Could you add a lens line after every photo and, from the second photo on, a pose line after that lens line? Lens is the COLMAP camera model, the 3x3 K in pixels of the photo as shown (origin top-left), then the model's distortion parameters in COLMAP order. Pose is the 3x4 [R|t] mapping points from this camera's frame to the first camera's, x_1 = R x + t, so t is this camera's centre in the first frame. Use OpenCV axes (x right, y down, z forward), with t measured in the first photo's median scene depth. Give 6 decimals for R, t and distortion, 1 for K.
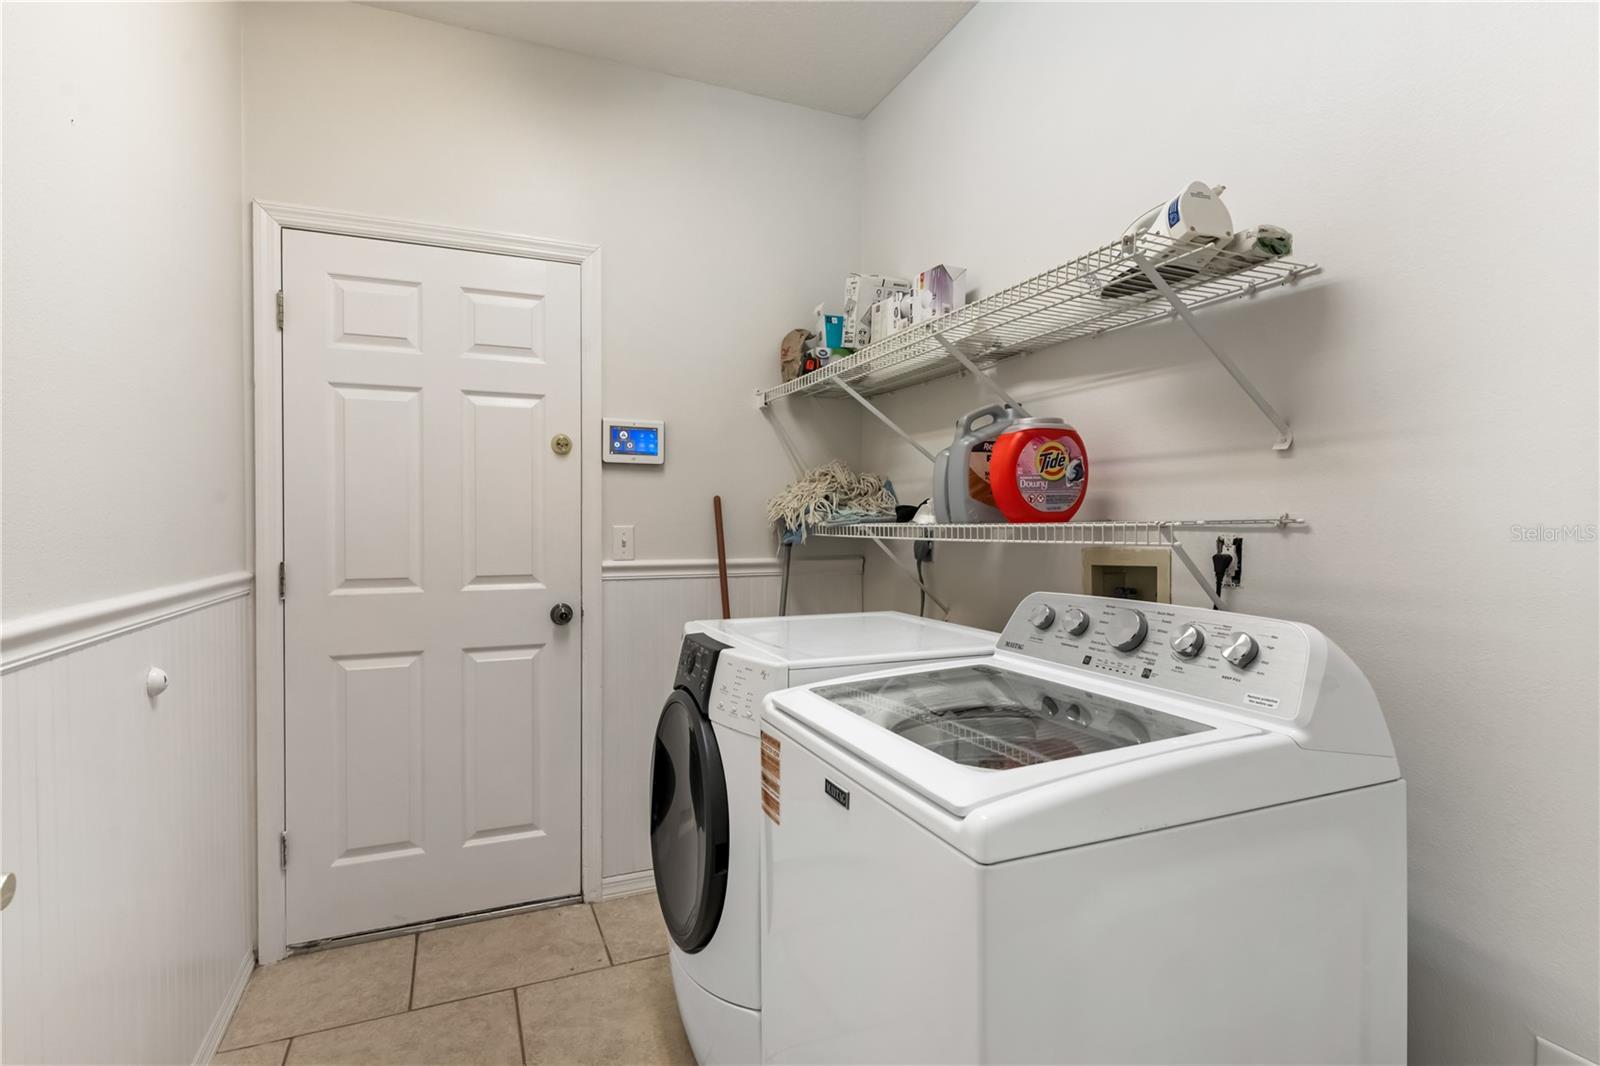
lens RADIAL K [[808.1, 0, 803.4], [0, 808.1, 529.6], [0, 0, 1]] dist [0.013829, -0.001698]
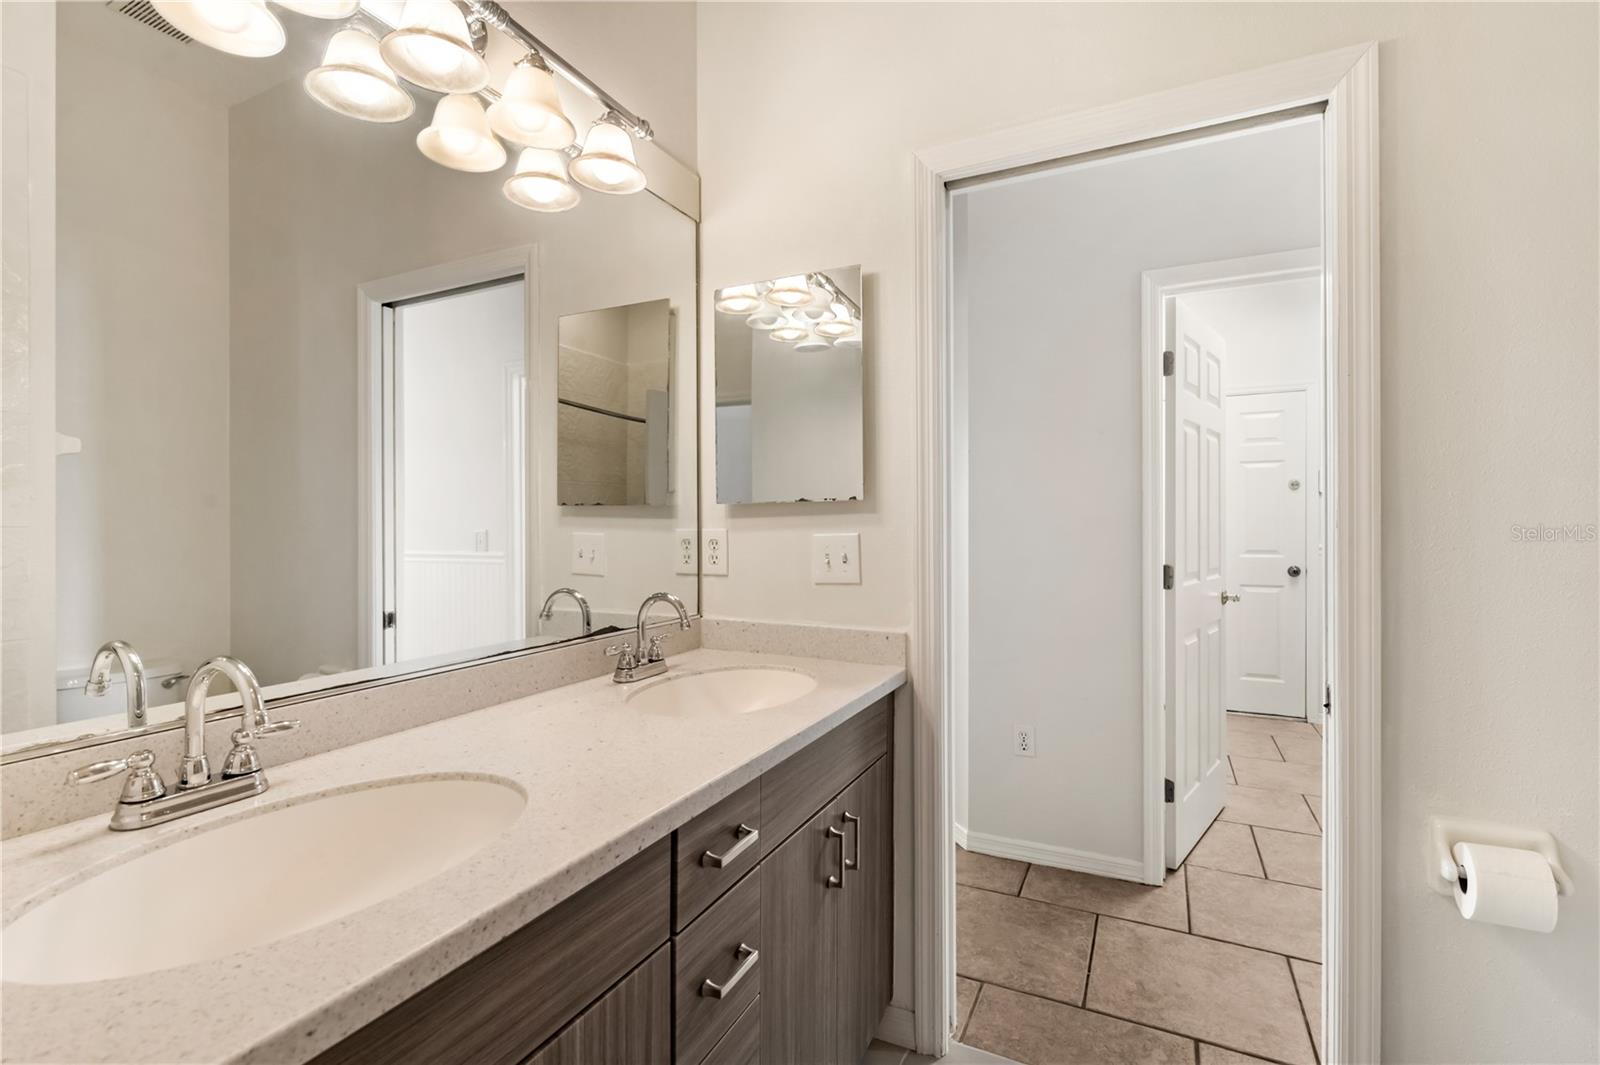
lens RADIAL K [[696.1, 0, 806.5], [0, 696.1, 528.8], [0, 0, 1]] dist [0.001201, -0.001270]
pose [[0.647734, -0.000595, -0.761867, 0.218723], [-0.001894, 0.999995, -0.002392, 0.009253], [0.761865, 0.002992, 0.647729, -0.982763]]
